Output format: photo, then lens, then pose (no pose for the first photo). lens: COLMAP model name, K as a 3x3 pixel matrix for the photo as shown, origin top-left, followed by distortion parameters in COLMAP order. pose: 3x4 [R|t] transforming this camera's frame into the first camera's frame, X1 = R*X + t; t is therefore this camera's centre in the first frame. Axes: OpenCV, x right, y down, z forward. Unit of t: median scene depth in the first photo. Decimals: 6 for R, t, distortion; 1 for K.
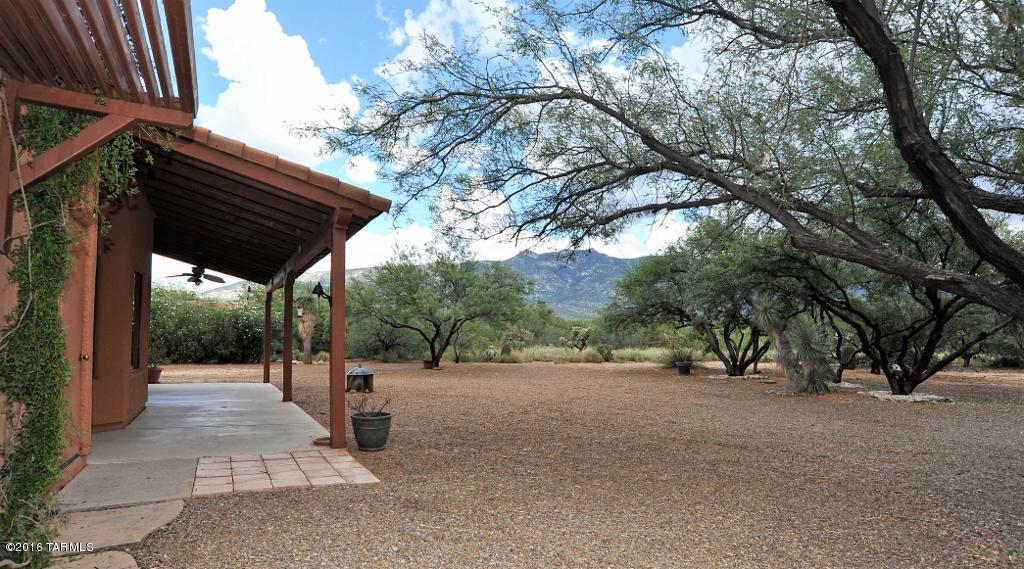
lens RADIAL K [[541.7, 0, 512.5], [0, 541.7, 285.2], [0, 0, 1]] dist [-0.000088, 0.000003]
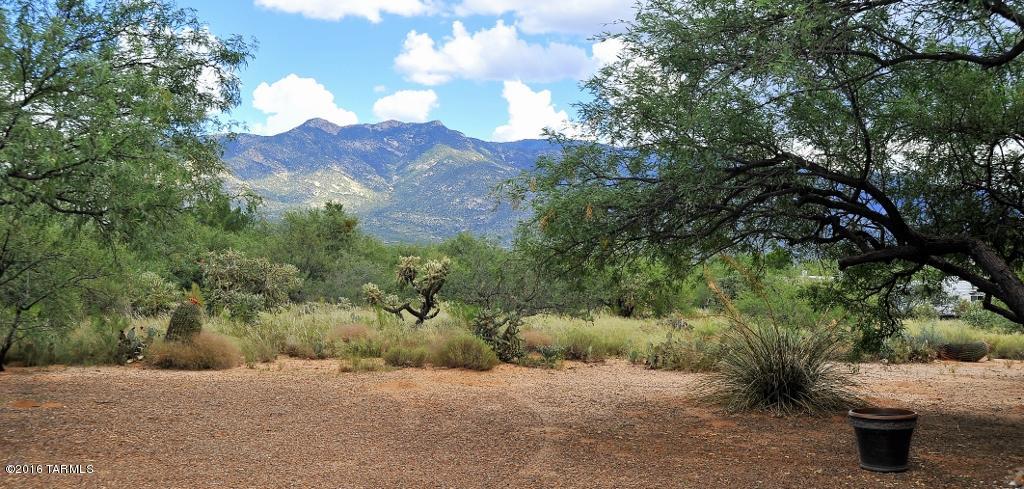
lens RADIAL K [[950.9, 0, 513.7], [0, 950.9, 243.5], [0, 0, 1]] dist [-0.063205, 0.000000]
pose [[0.972976, 0.024804, 0.229571, 0.034787], [-0.038391, 0.997753, 0.054909, 0.028136], [-0.227693, -0.062239, 0.971742, 0.331991]]
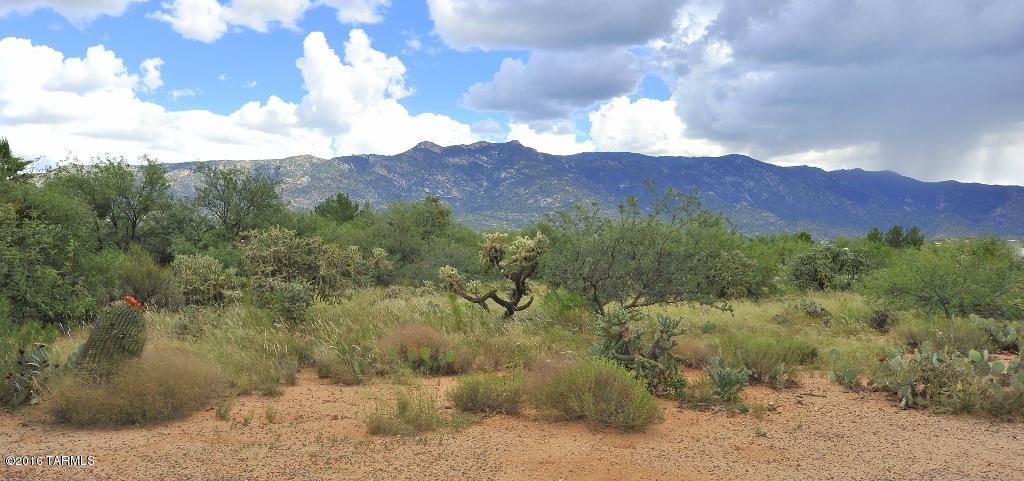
lens RADIAL K [[710.3, 0, 510.9], [0, 710.3, 242.8], [0, 0, 1]] dist [-0.006170, -0.001018]
pose [[0.989833, 0.007846, 0.142016, 0.064603], [-0.017983, 0.997368, 0.070237, 0.050819], [-0.141091, -0.072076, 0.987369, 0.564611]]
